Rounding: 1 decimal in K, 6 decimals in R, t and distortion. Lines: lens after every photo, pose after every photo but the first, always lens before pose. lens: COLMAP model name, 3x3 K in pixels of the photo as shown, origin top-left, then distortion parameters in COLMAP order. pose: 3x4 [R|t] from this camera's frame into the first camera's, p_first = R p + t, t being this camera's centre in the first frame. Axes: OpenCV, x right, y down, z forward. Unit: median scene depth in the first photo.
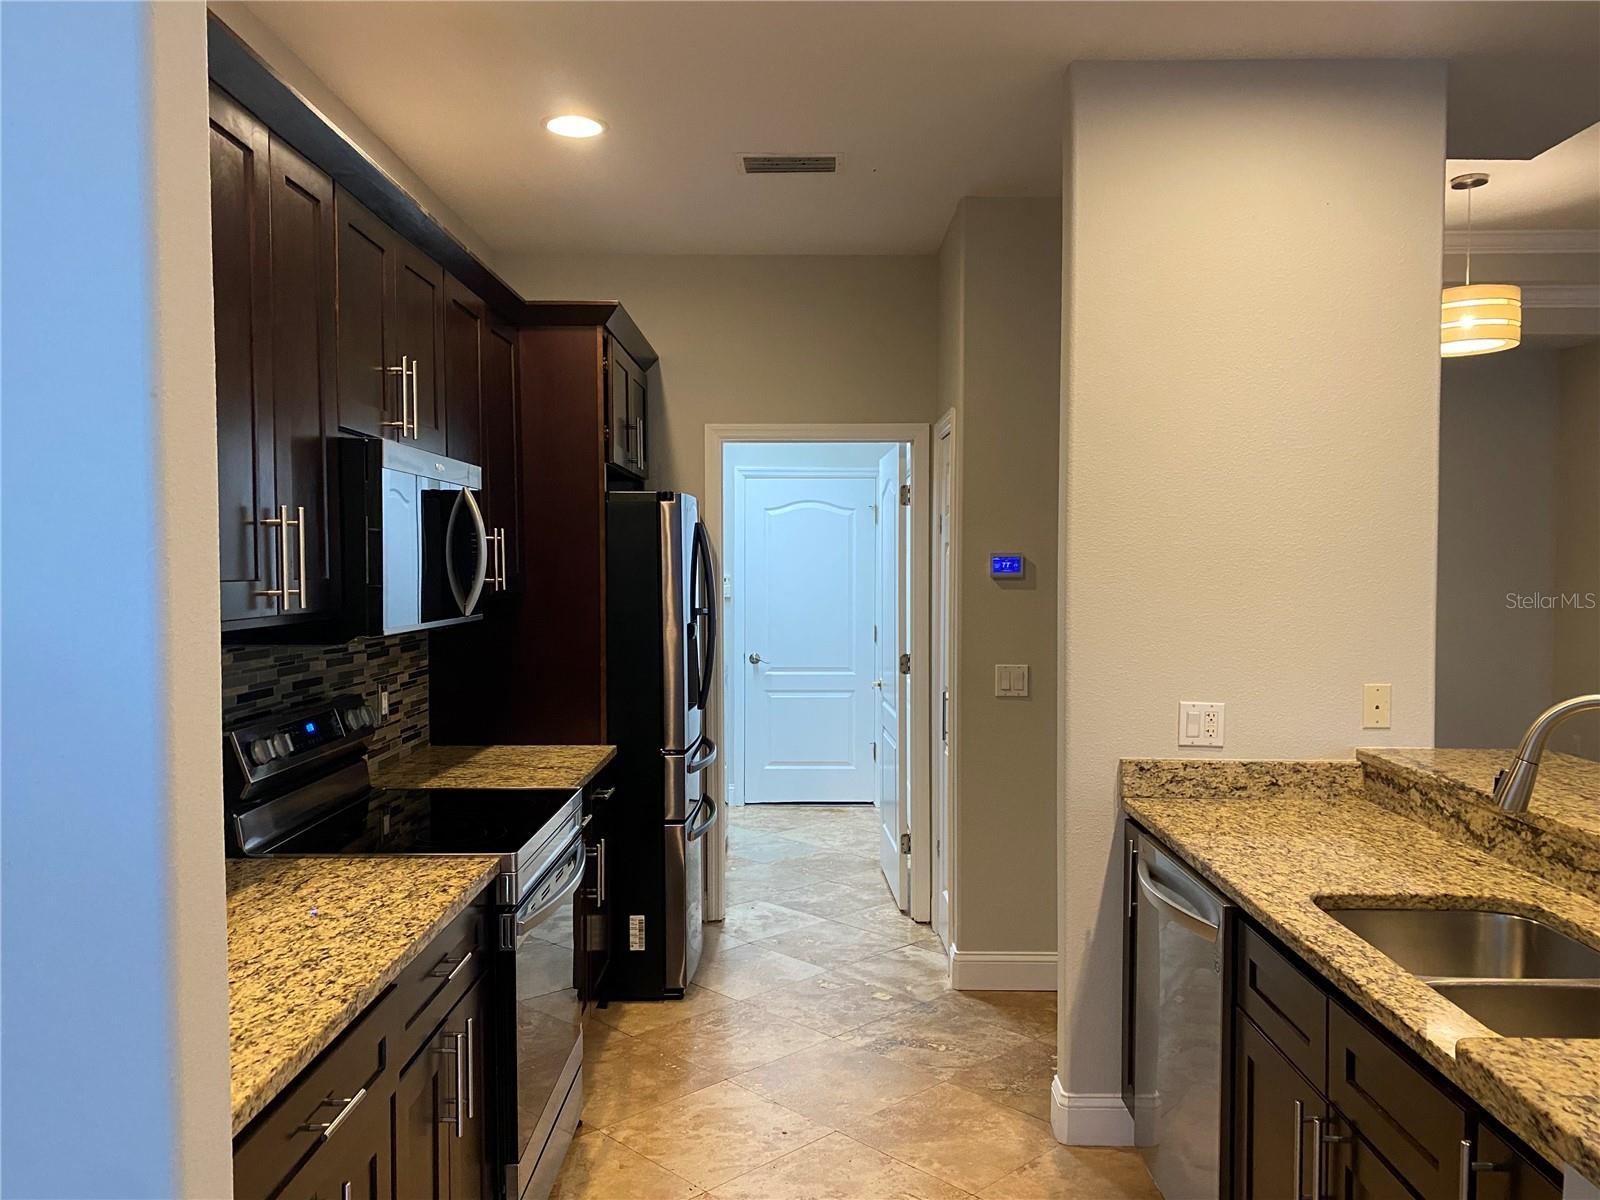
lens RADIAL K [[1212.8, 0, 803.2], [0, 1212.8, 606.4], [0, 0, 1]] dist [0.026883, -0.028793]
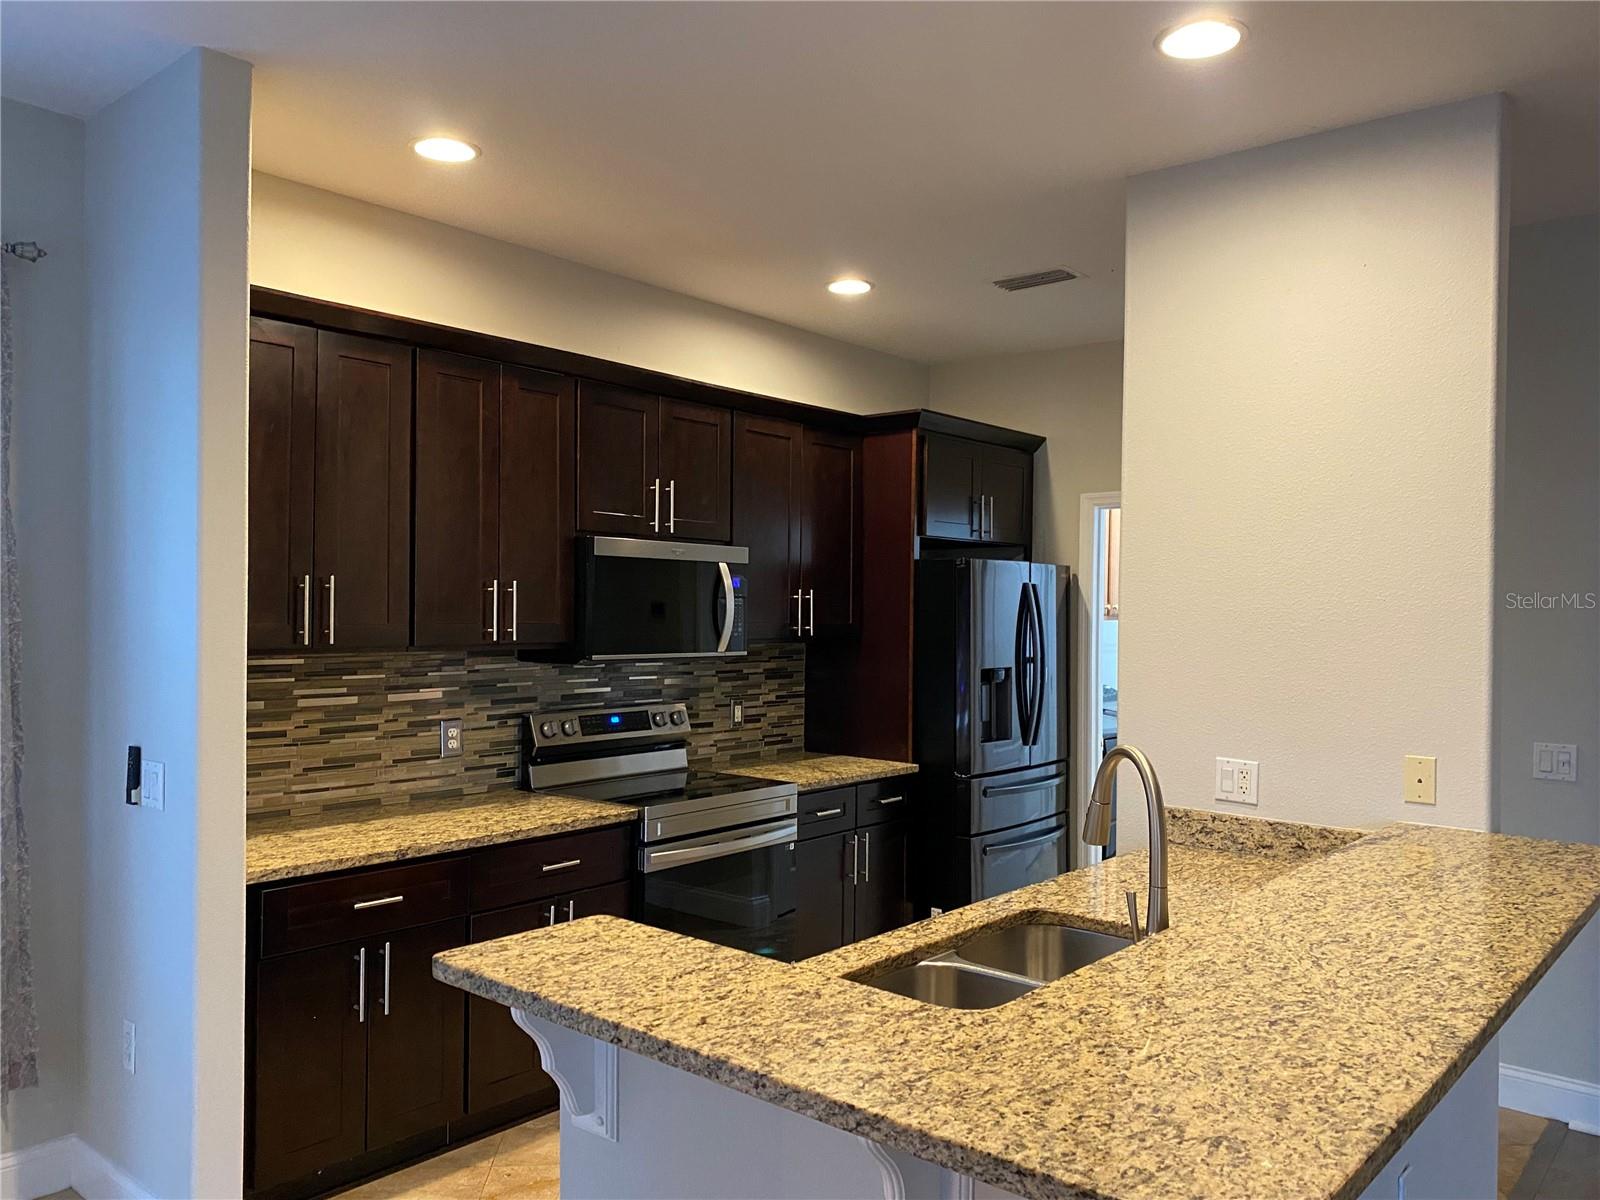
lens RADIAL K [[1212.8, 0, 809.8], [0, 1212.8, 615.4], [0, 0, 1]] dist [0.026883, -0.028793]
pose [[0.781751, 0.016716, -0.623366, 0.694413], [-0.036950, 0.999126, -0.019547, -0.010997], [0.622495, 0.038314, 0.781685, -0.049224]]
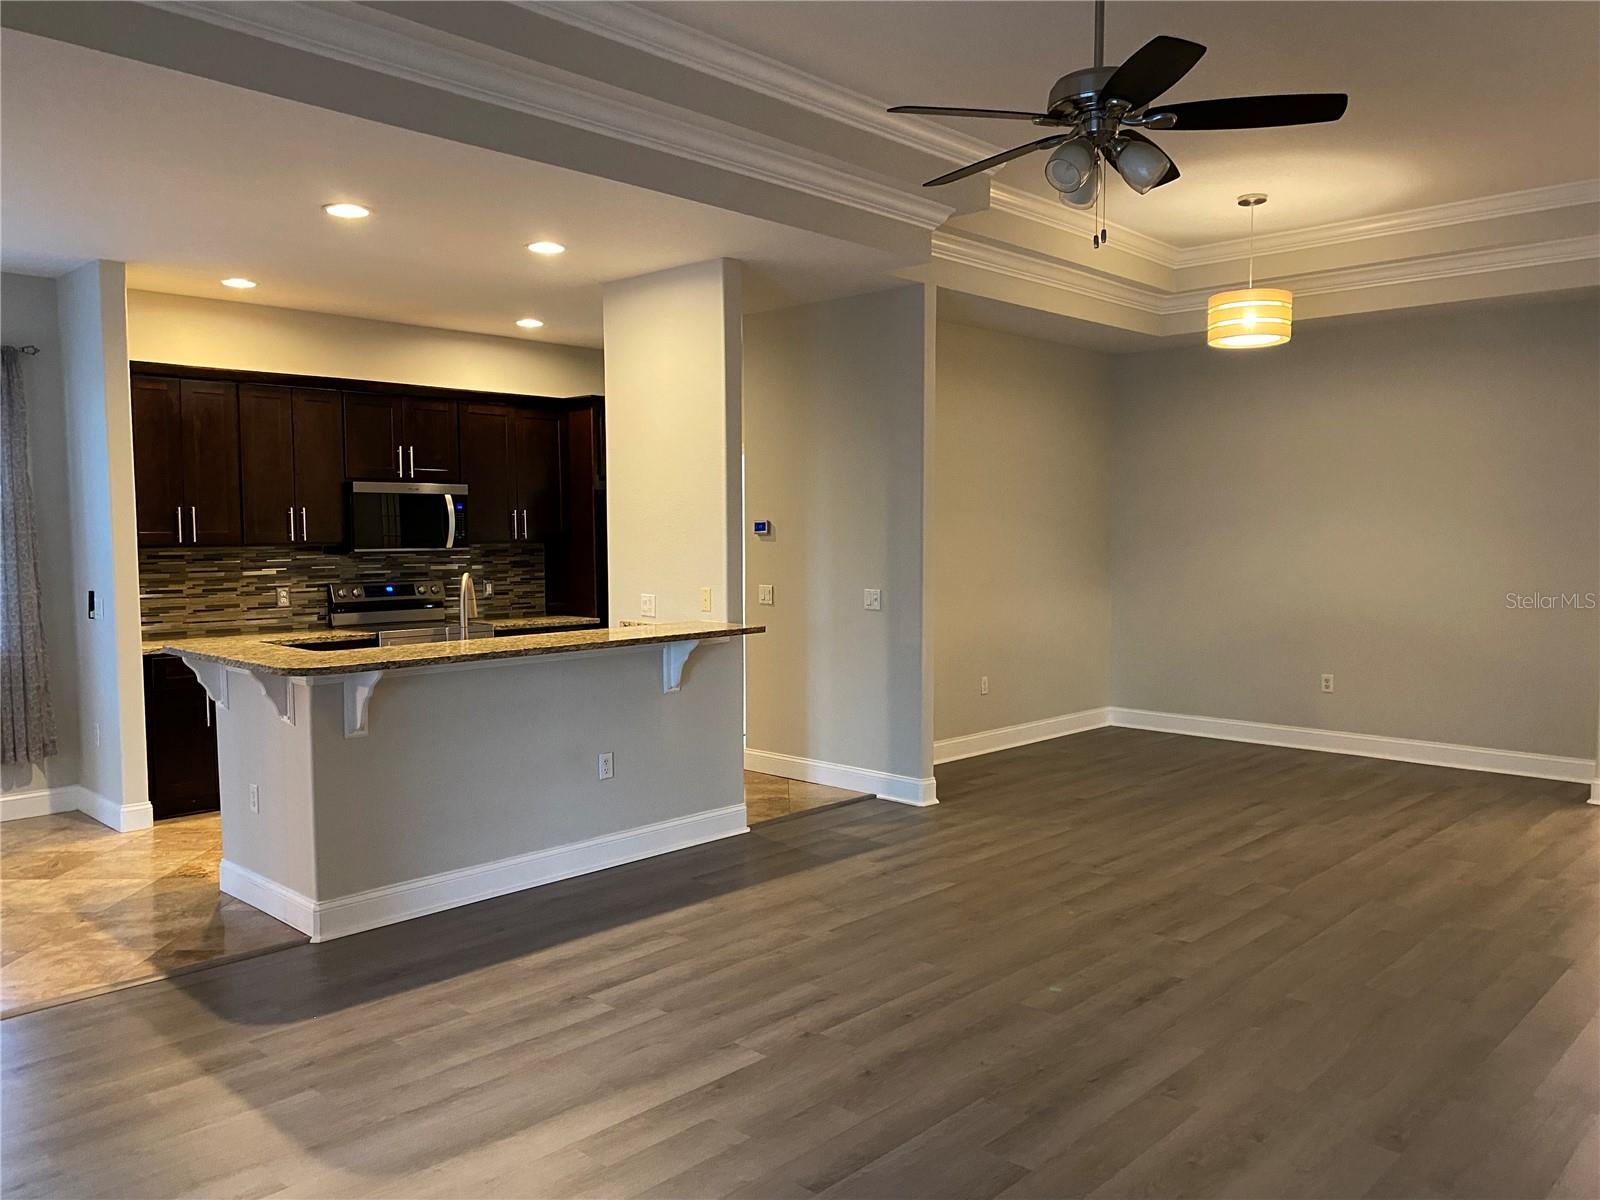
lens RADIAL K [[1212.8, 0, 782.2], [0, 1212.8, 609.1], [0, 0, 1]] dist [0.026883, -0.028793]
pose [[0.728246, 0.044054, -0.683899, 1.866420], [-0.022403, 0.998929, 0.040490, 0.017109], [0.684950, -0.014165, 0.728453, -0.304821]]
